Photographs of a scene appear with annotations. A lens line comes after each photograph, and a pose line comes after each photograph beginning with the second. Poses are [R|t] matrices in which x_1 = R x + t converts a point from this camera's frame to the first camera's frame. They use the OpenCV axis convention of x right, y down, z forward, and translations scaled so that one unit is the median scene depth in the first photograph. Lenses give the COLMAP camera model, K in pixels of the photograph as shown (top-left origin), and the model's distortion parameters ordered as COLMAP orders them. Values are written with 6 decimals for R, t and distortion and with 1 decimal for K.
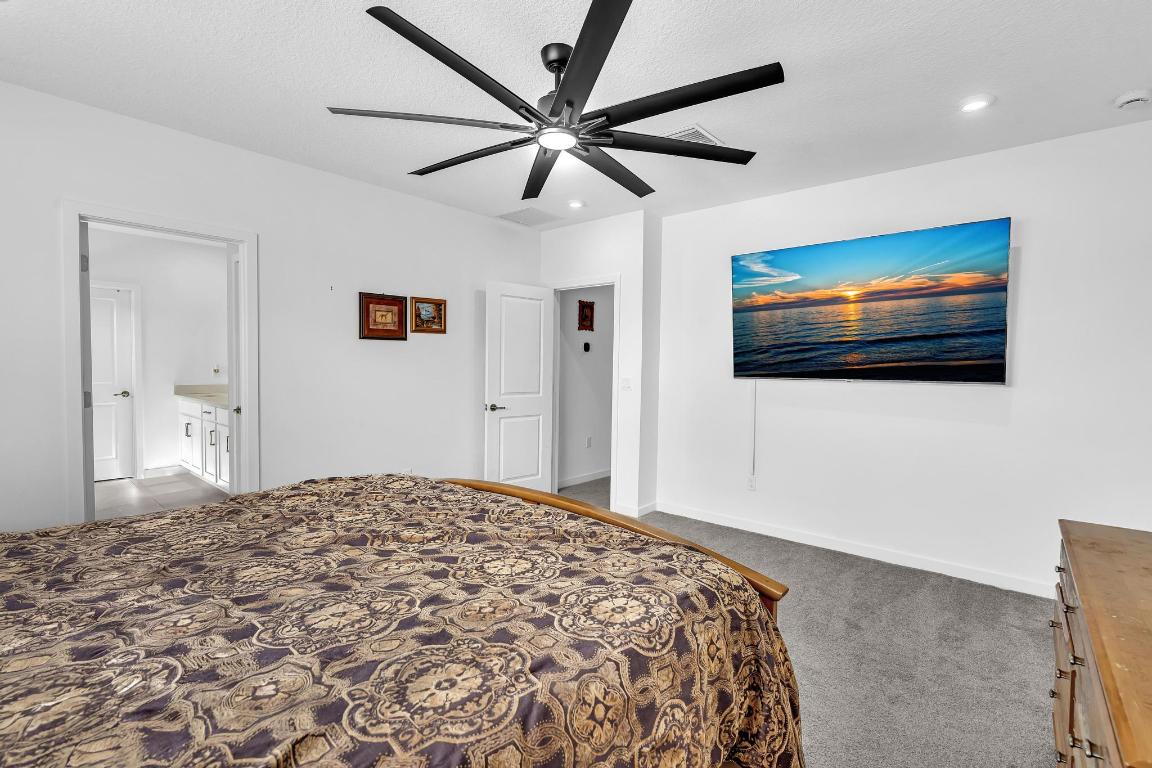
lens RADIAL K [[528.5, 0, 579.1], [0, 528.5, 383.2], [0, 0, 1]] dist [-0.006505, 0.002974]
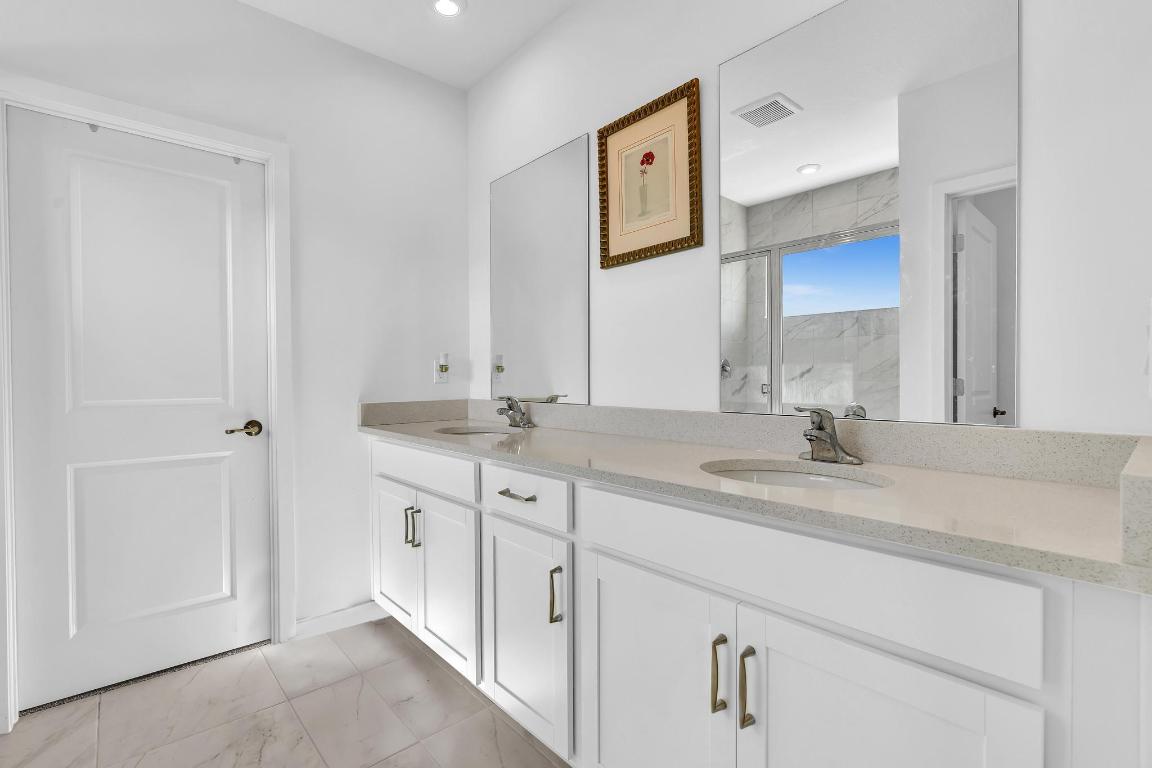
lens RADIAL K [[528.5, 0, 574.3], [0, 528.5, 382.2], [0, 0, 1]] dist [-0.006505, 0.002974]
pose [[0.989736, -0.022676, -0.141098, -0.566268], [0.018629, 0.999378, -0.029940, 0.002620], [0.141689, 0.027004, 0.989543, 0.642306]]
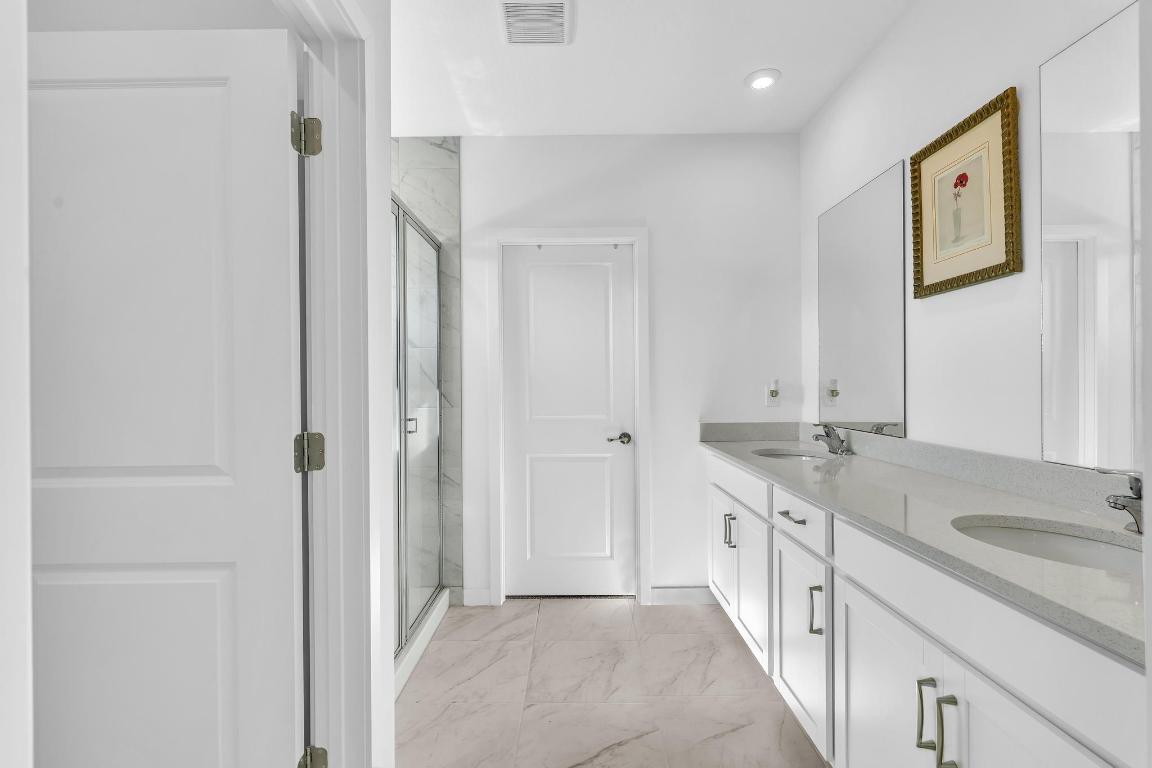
lens RADIAL K [[528.5, 0, 576.6], [0, 528.5, 382.3], [0, 0, 1]] dist [-0.006505, 0.002974]
pose [[0.655246, -0.025551, -0.754984, -0.484948], [-0.009697, 0.999061, -0.042227, -0.012729], [0.755354, 0.034990, 0.654383, 0.605998]]
